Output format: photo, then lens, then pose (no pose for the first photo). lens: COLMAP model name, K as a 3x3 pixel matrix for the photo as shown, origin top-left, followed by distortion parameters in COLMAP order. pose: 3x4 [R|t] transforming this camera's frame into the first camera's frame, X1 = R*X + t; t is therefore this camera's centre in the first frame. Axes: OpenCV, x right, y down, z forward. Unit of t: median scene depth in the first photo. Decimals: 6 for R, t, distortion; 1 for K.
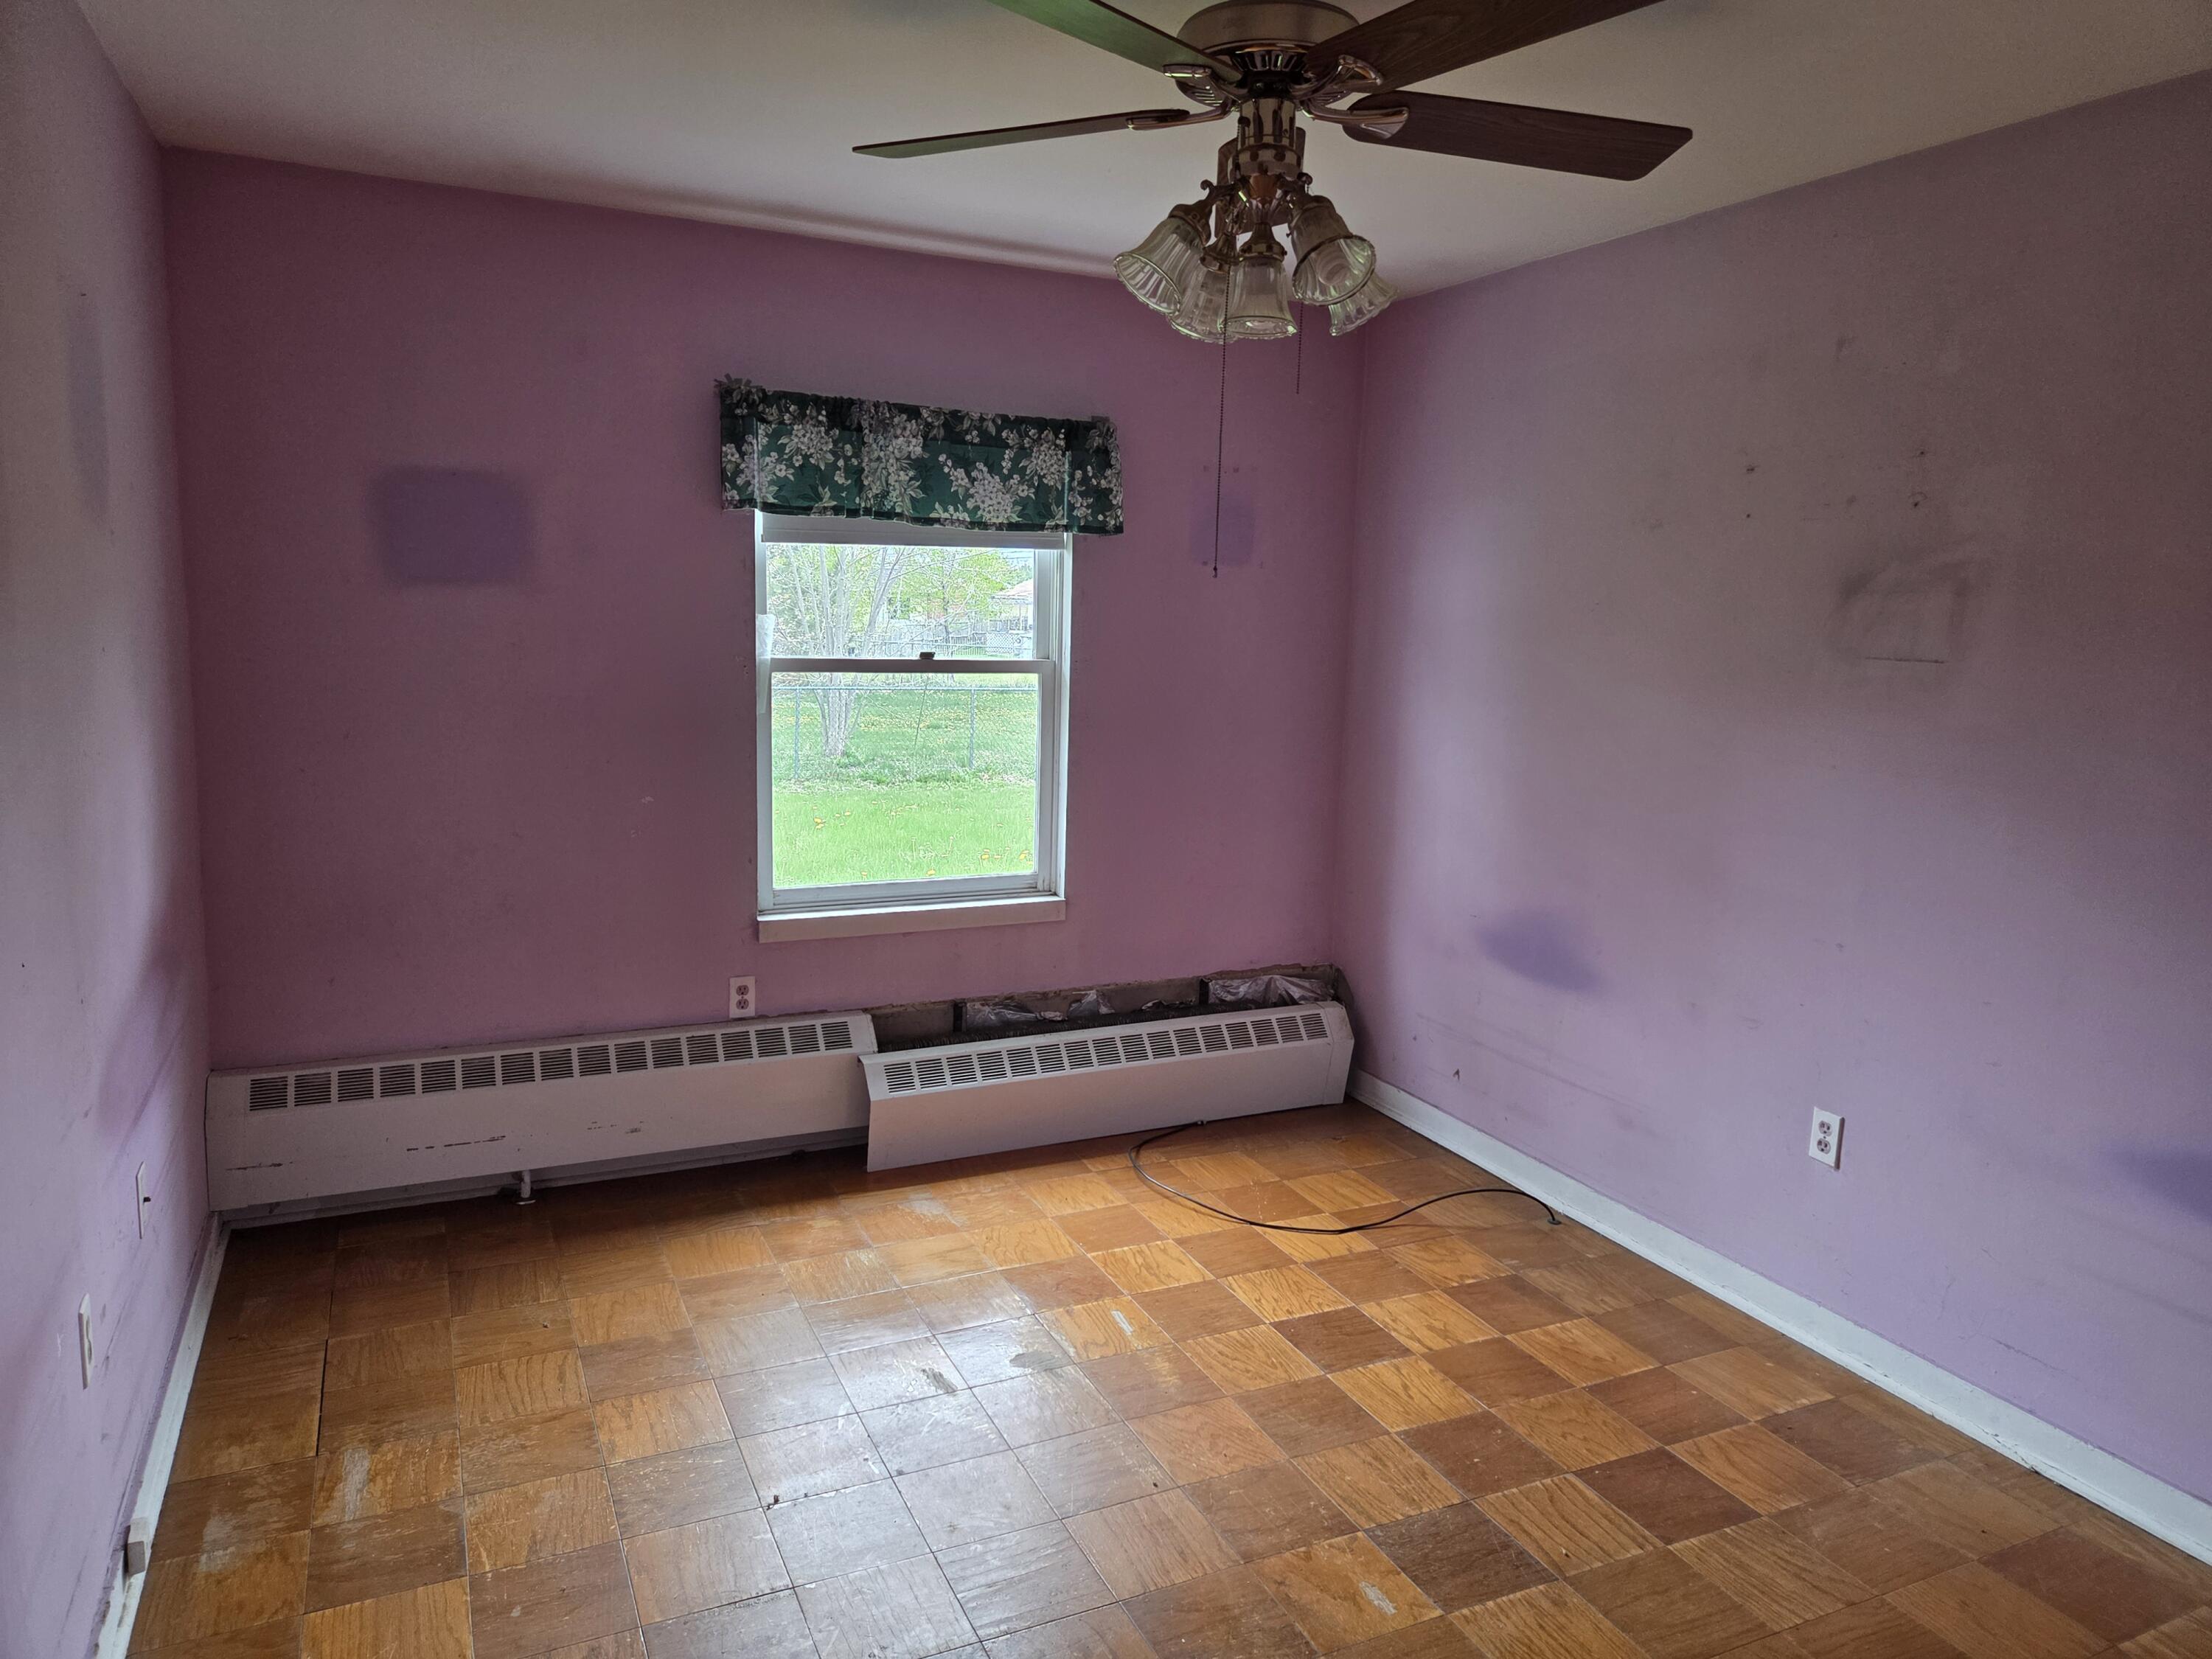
lens RADIAL K [[1475.7, 0, 1095.2], [0, 1475.7, 828.4], [0, 0, 1]] dist [0.069274, -0.056172]
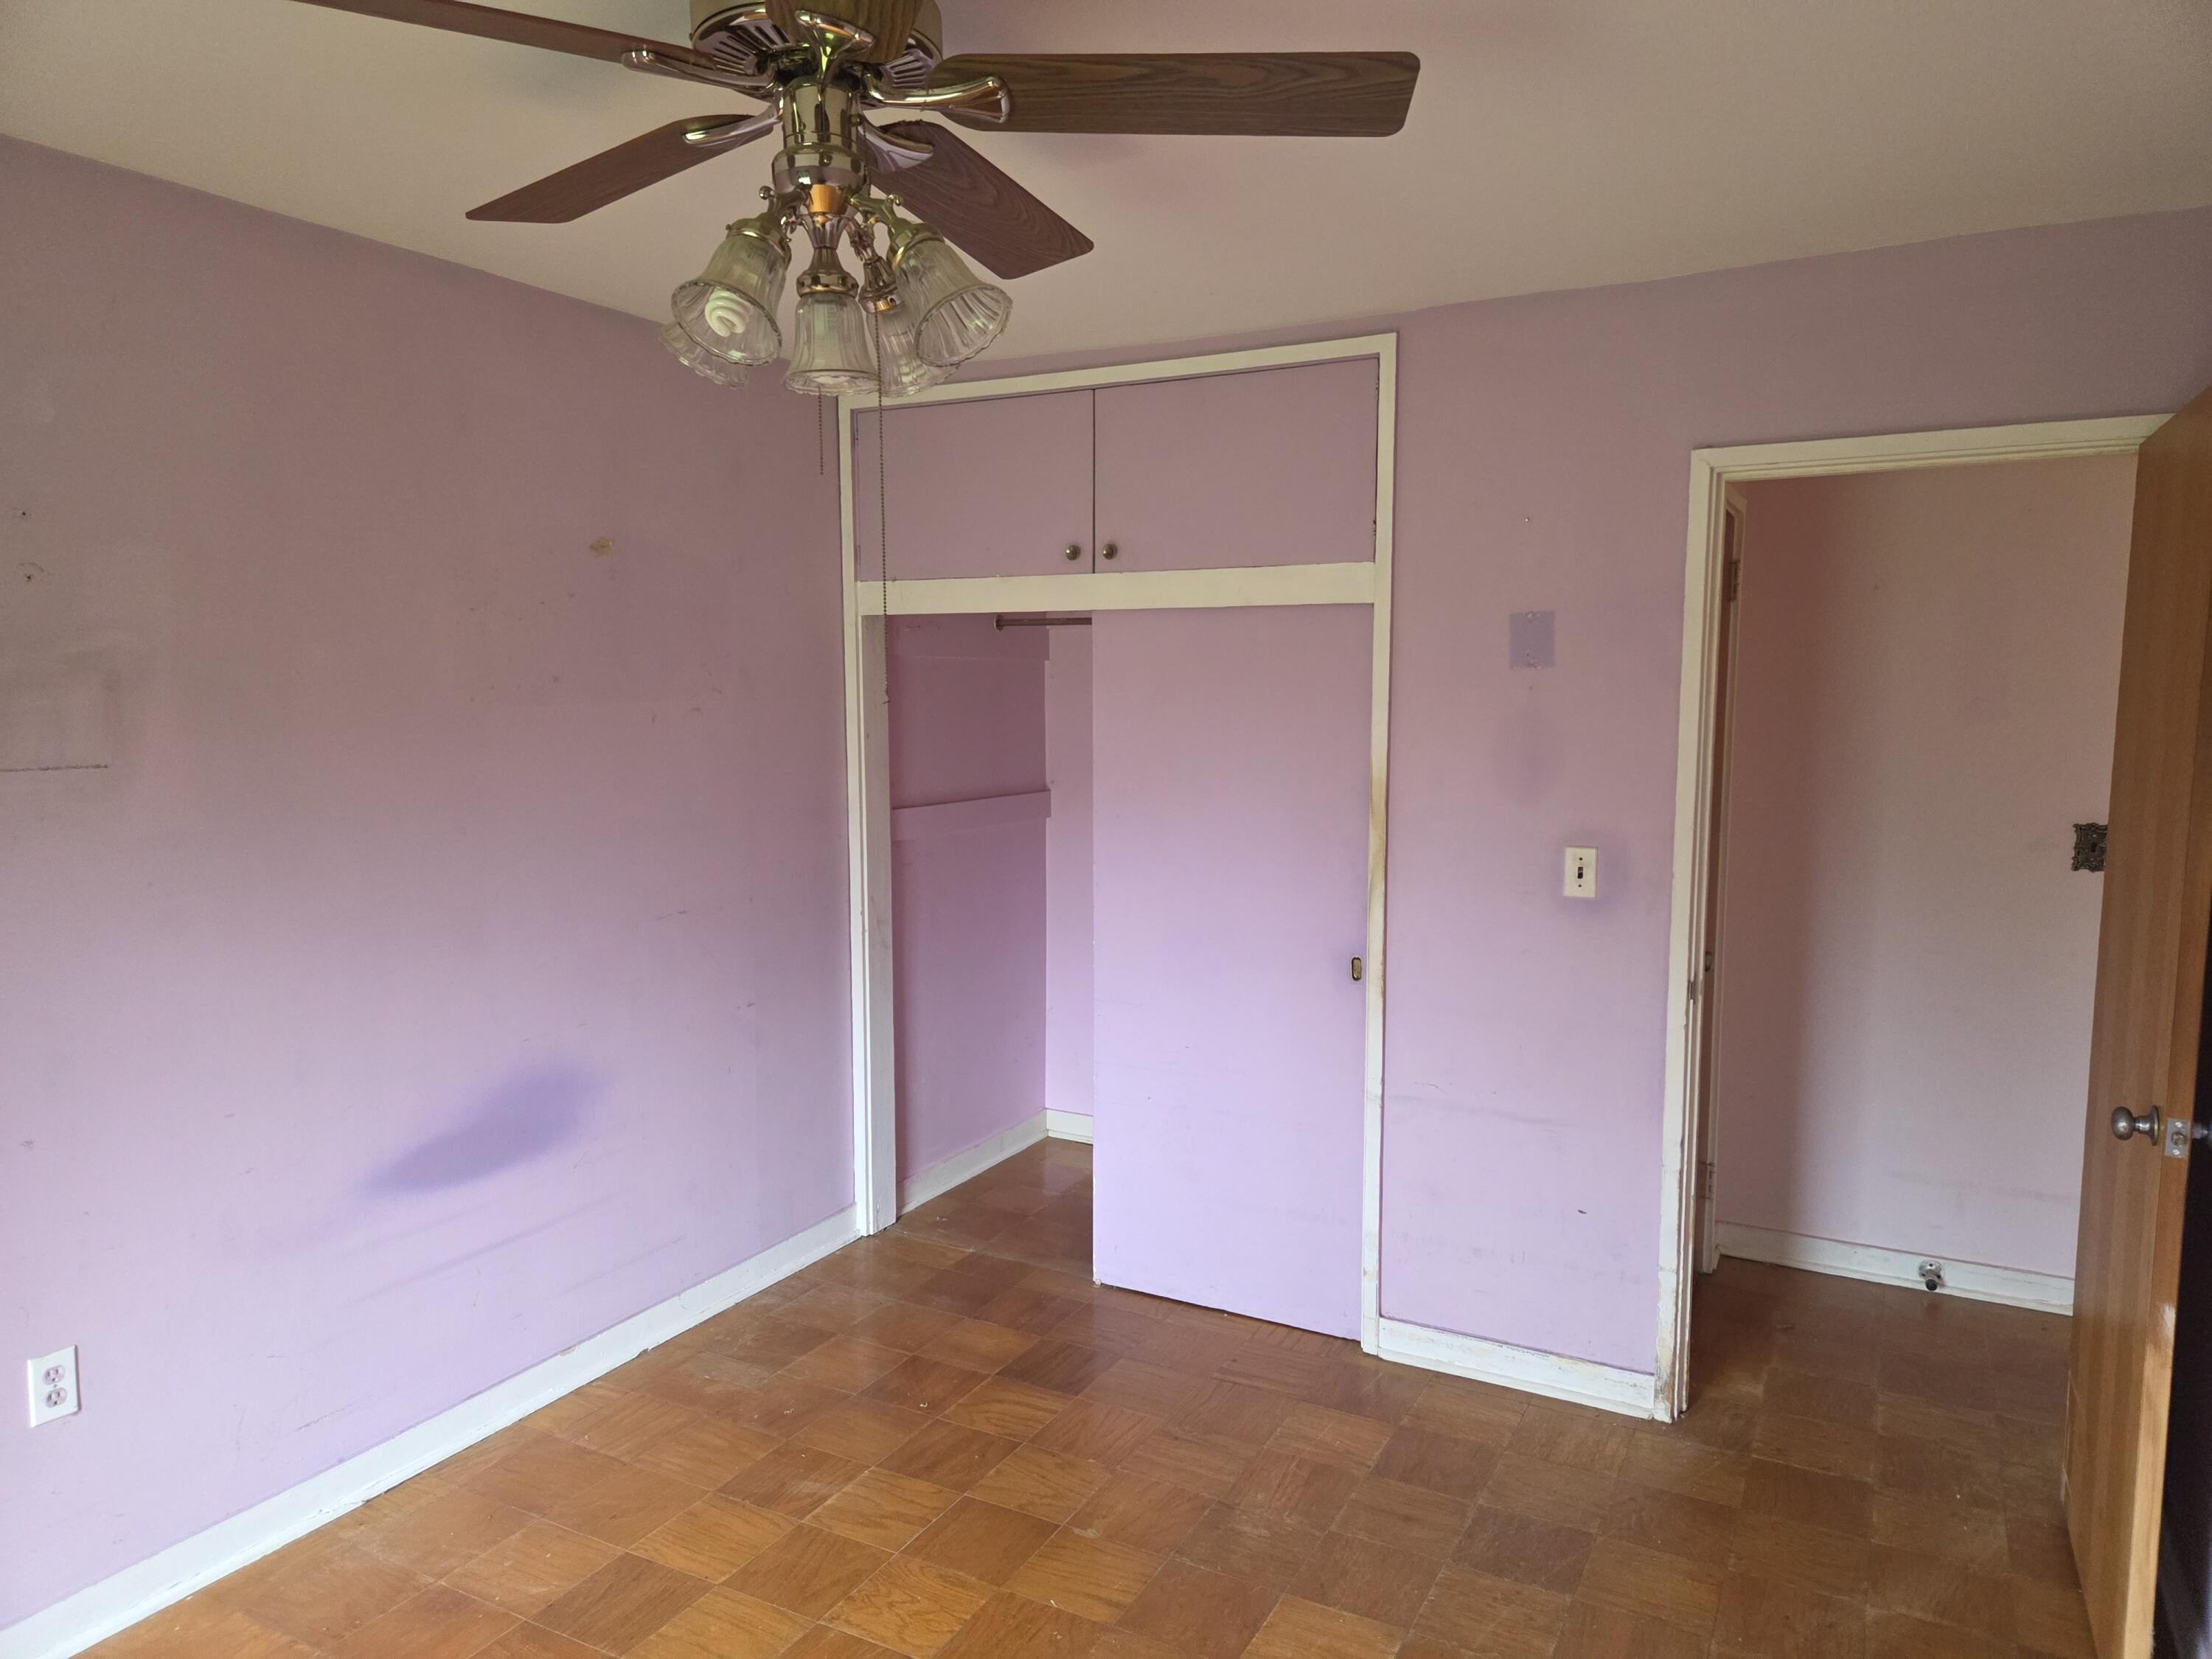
lens RADIAL K [[1475.7, 0, 1091.8], [0, 1475.7, 848.4], [0, 0, 1]] dist [0.069274, -0.056172]
pose [[-0.605414, -0.100810, 0.789501, -0.424953], [0.112437, 0.971166, 0.210227, -0.167427], [-0.787929, 0.216043, -0.576622, 0.972889]]
